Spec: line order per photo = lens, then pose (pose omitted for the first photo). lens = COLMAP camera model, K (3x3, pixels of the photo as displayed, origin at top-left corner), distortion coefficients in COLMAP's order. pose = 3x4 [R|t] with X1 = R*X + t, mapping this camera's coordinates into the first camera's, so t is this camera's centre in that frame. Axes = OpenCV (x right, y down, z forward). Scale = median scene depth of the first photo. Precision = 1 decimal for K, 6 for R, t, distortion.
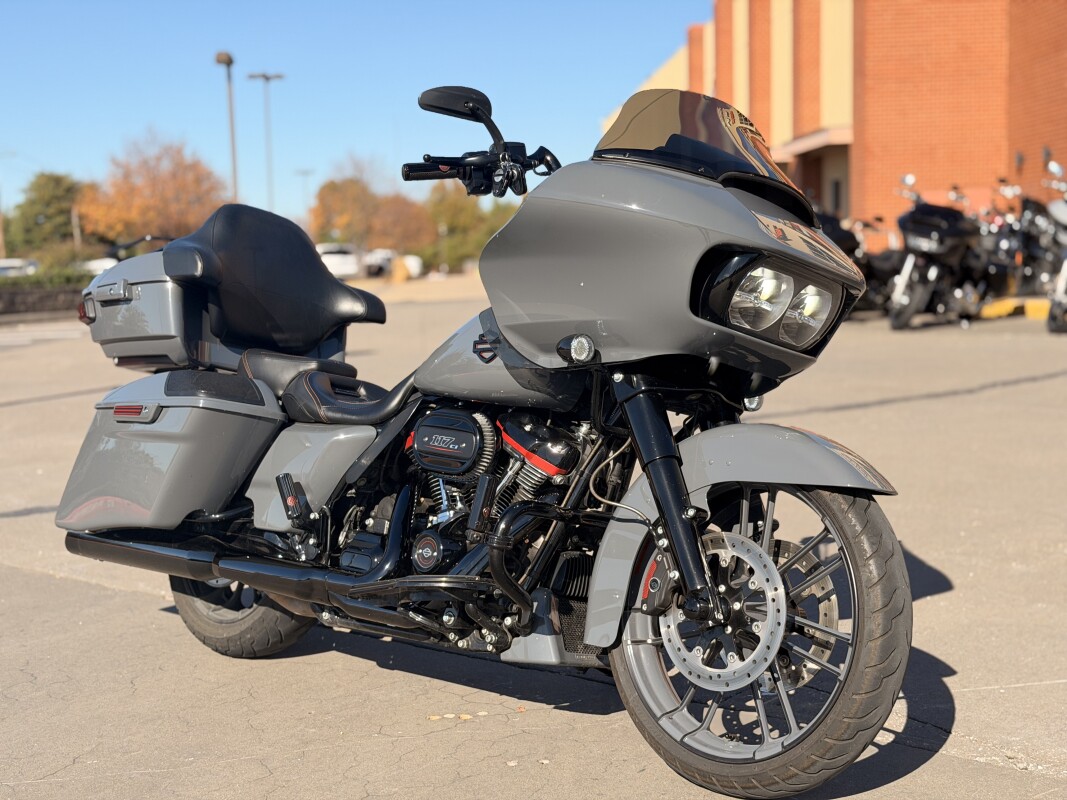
lens RADIAL K [[1490.2, 0, 519.2], [0, 1490.2, 415.0], [0, 0, 1]] dist [0.123027, -0.017980]
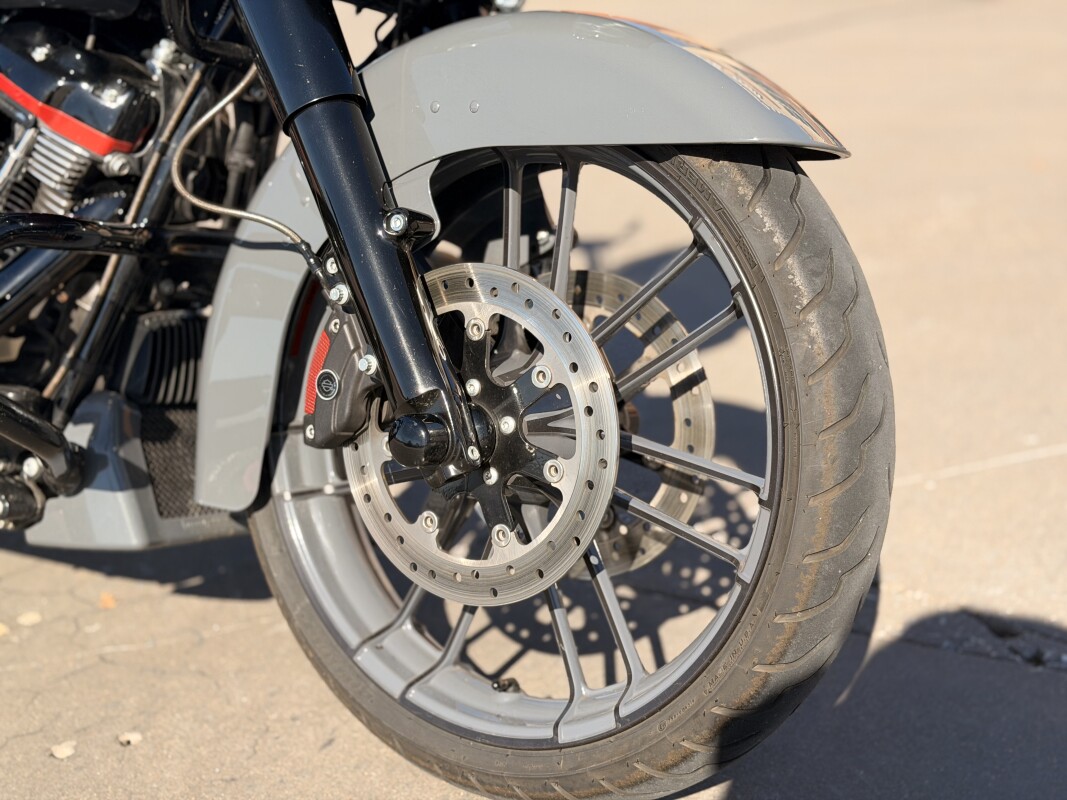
lens RADIAL K [[1490.2, 0, 519.2], [0, 1490.2, 415.0], [0, 0, 1]] dist [0.123027, -0.017980]
pose [[0.982052, -0.076514, 0.172395, 0.068649], [0.040236, 0.977967, 0.204846, 0.030964], [-0.184271, -0.194232, 0.963493, 0.545174]]
